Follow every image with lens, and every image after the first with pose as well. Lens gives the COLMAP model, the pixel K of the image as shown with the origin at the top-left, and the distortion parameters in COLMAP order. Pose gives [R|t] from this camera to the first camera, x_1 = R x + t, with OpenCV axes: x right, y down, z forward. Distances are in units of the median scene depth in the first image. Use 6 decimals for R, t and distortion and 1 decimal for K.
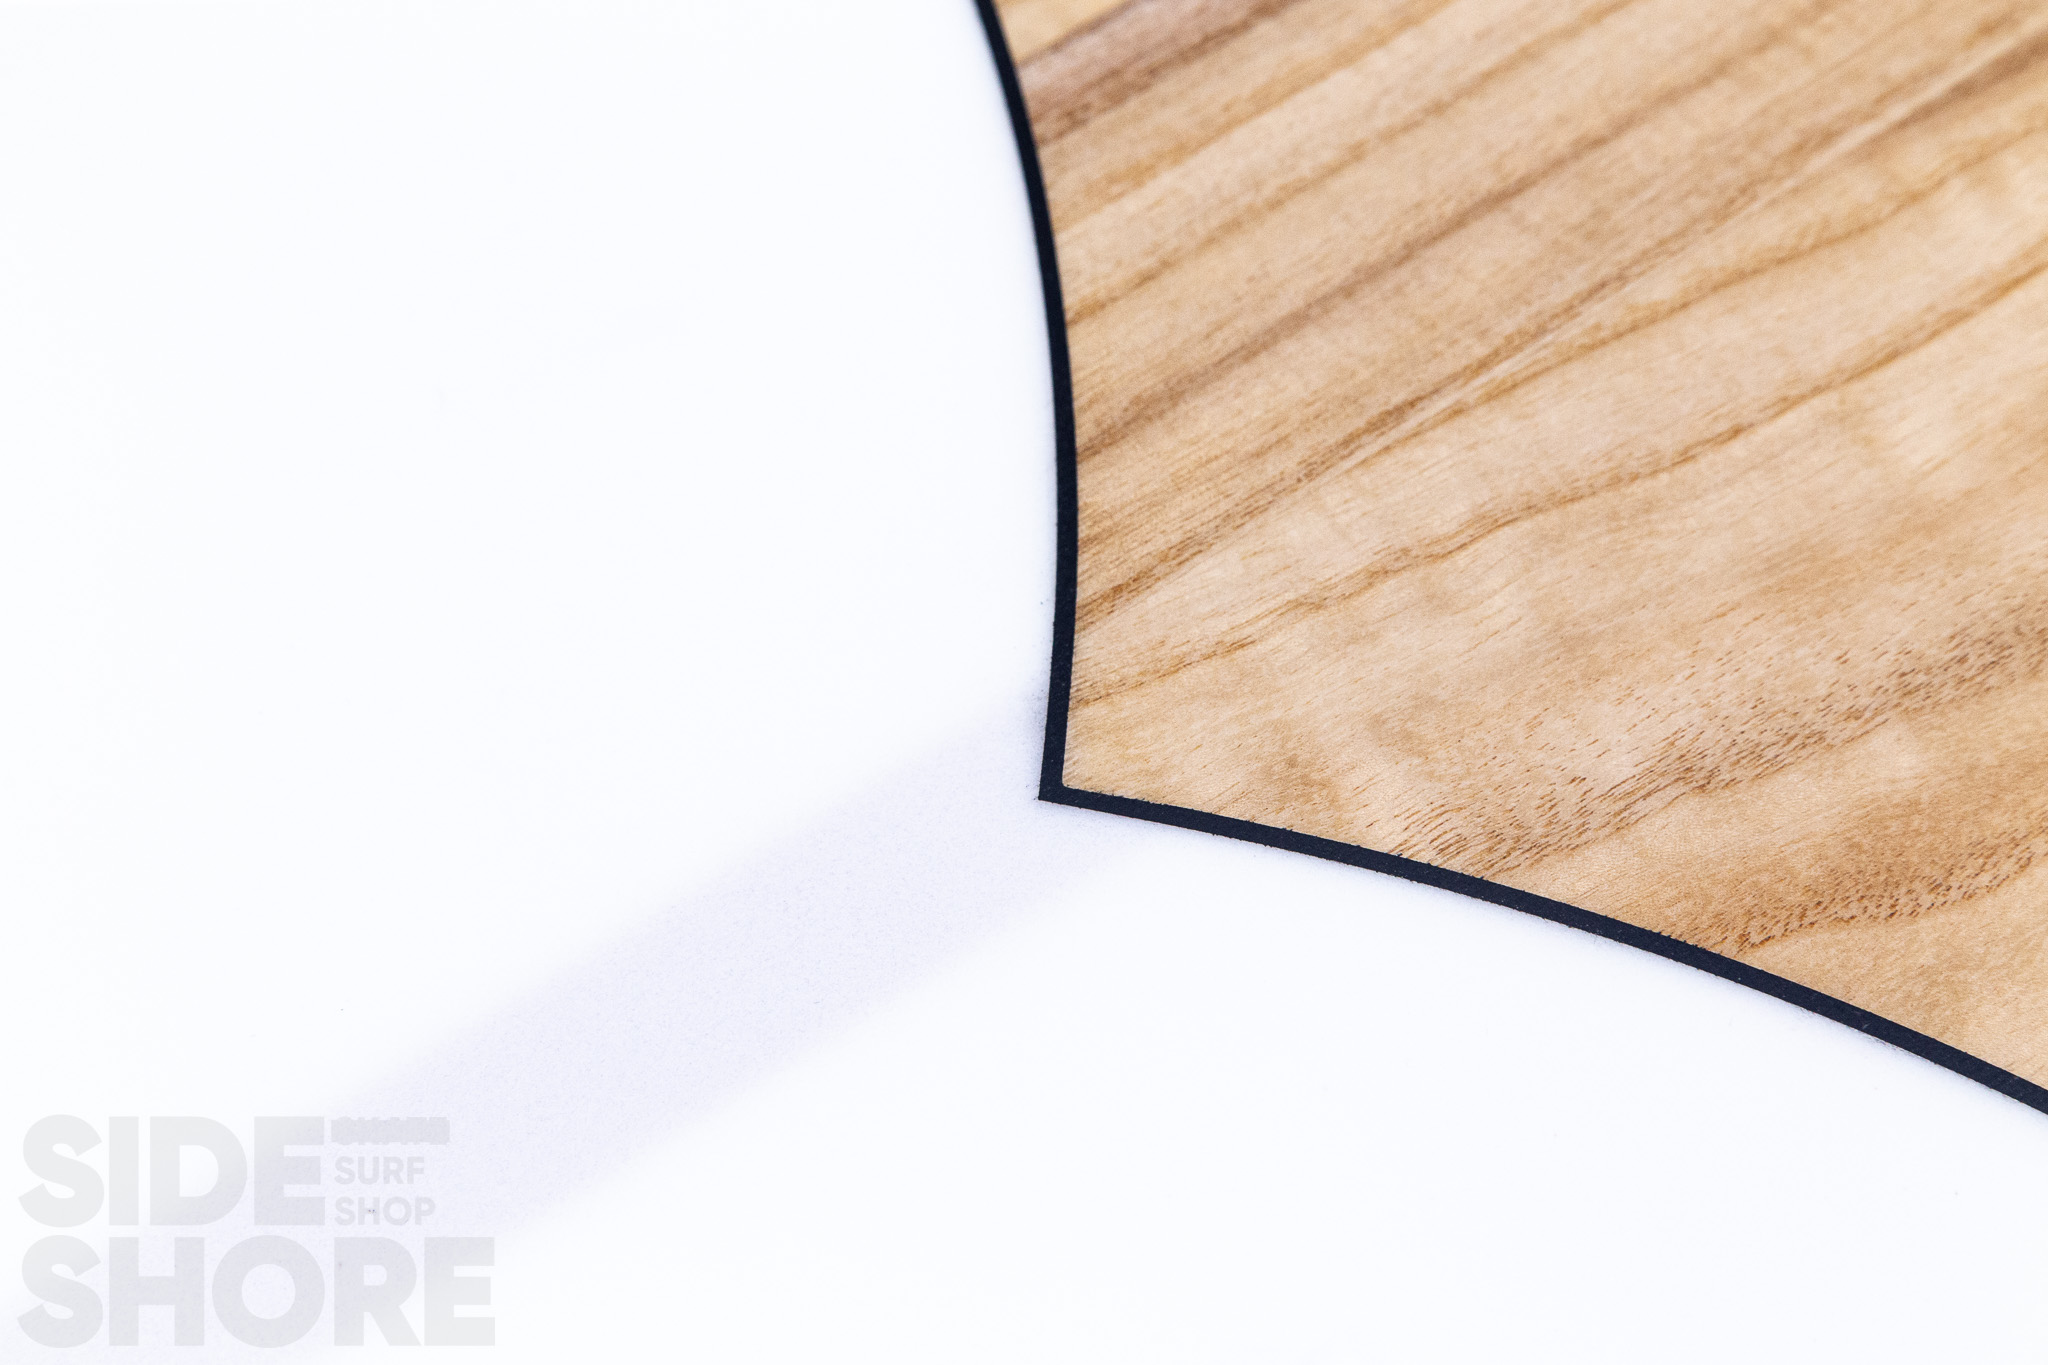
lens RADIAL K [[5261.9, 0, 1025.9], [0, 5261.9, 683.3], [0, 0, 1]] dist [0.002081, 0.000000]
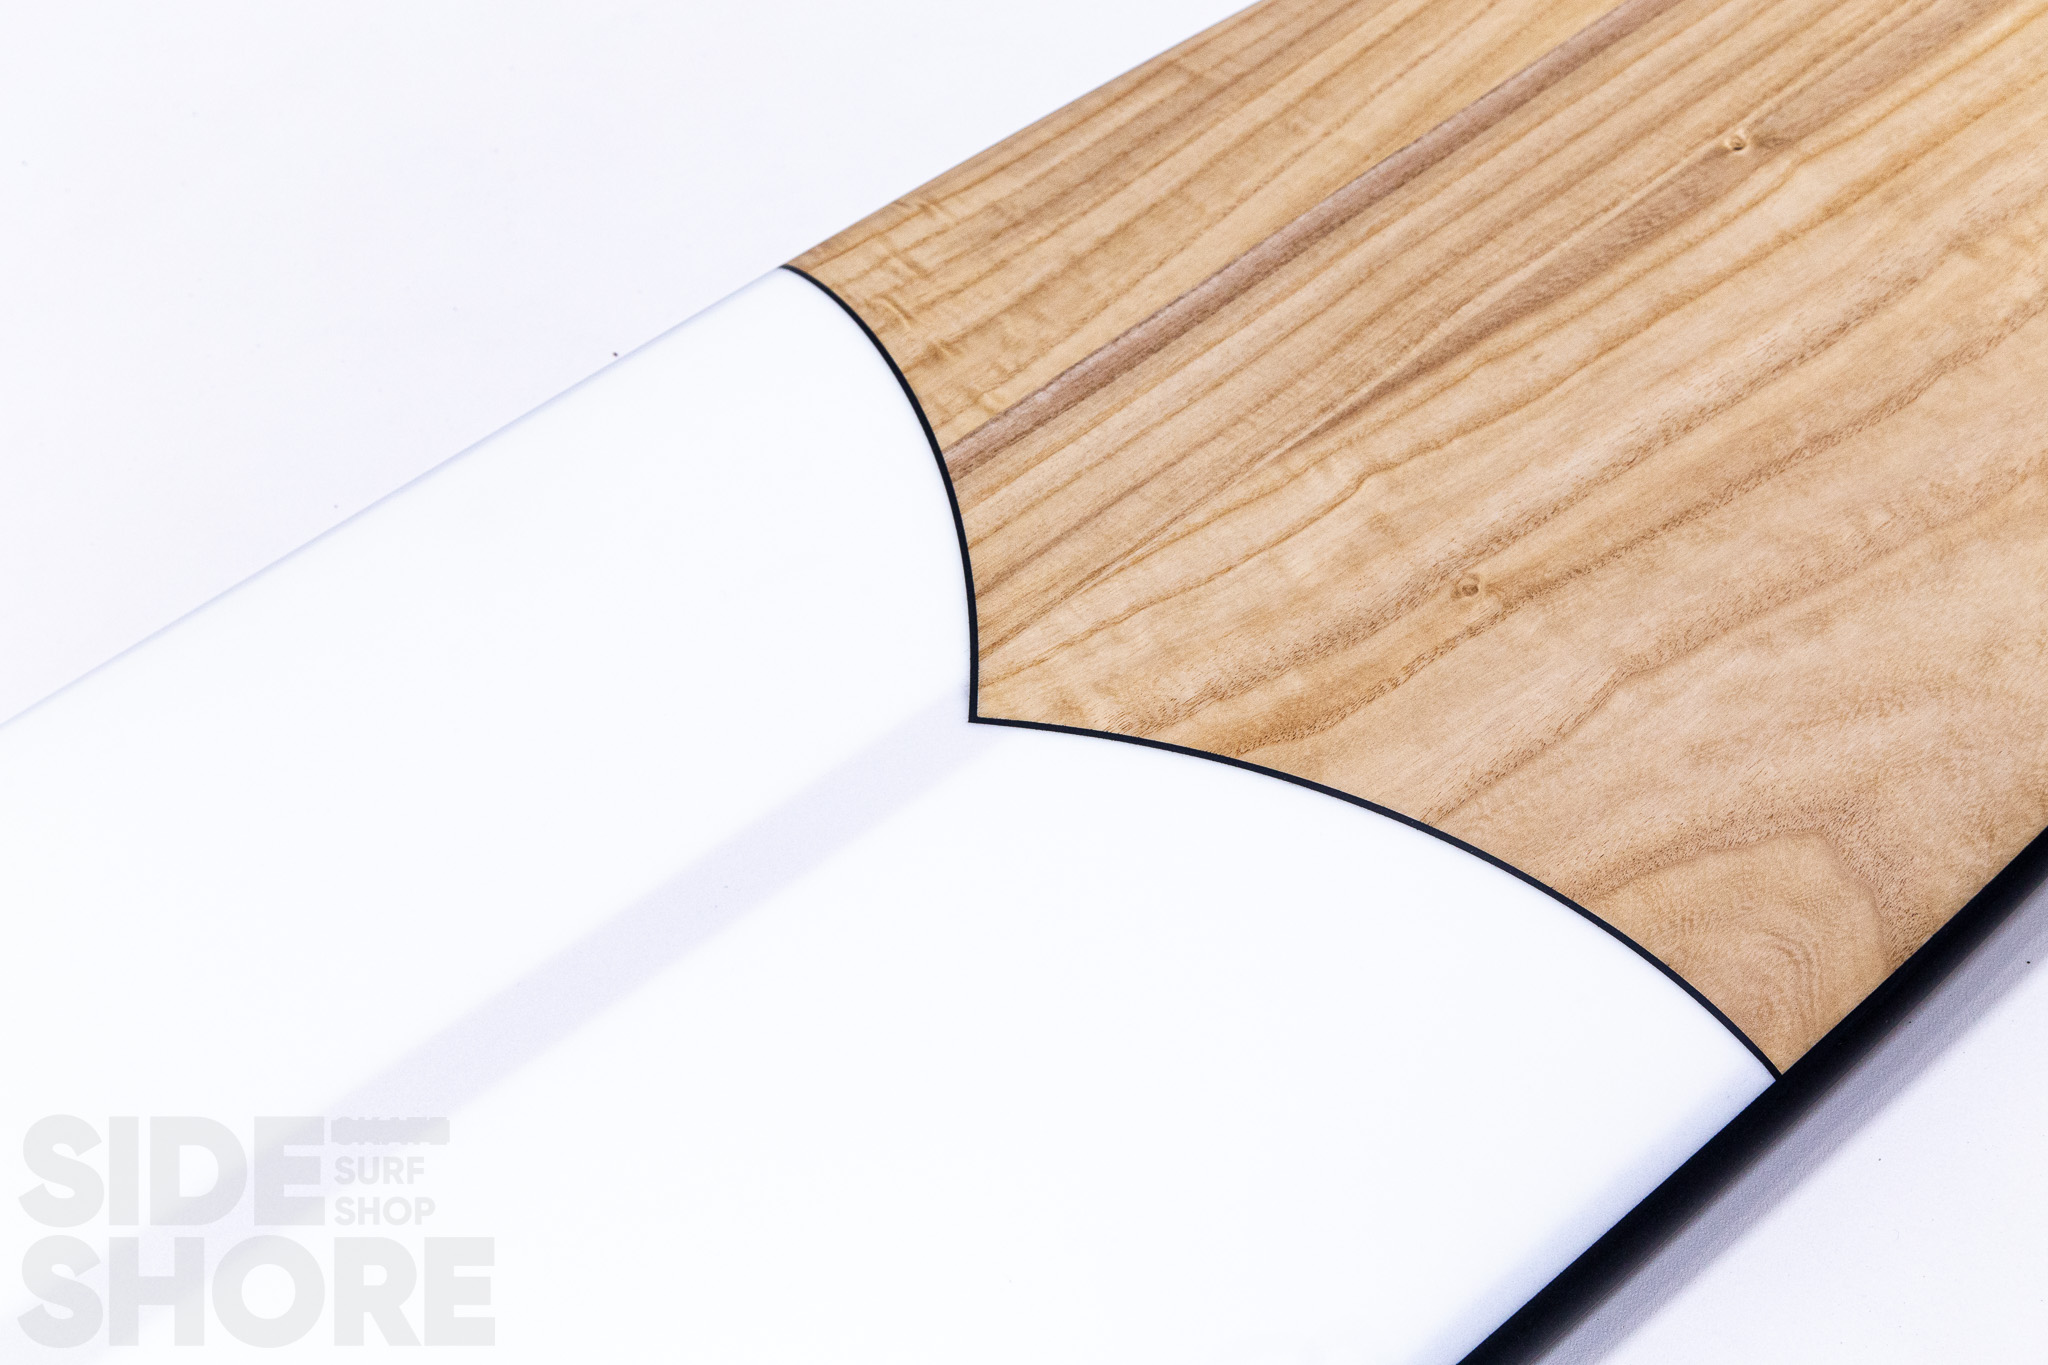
lens RADIAL K [[3358.8, 0, 1025.1], [0, 3358.8, 678.4], [0, 0, 1]] dist [0.017846, 0.000000]
pose [[0.997454, -0.069475, 0.016097, 0.004886], [0.070525, 0.994454, -0.078027, 0.126718], [-0.010586, 0.078963, 0.996821, -0.633344]]
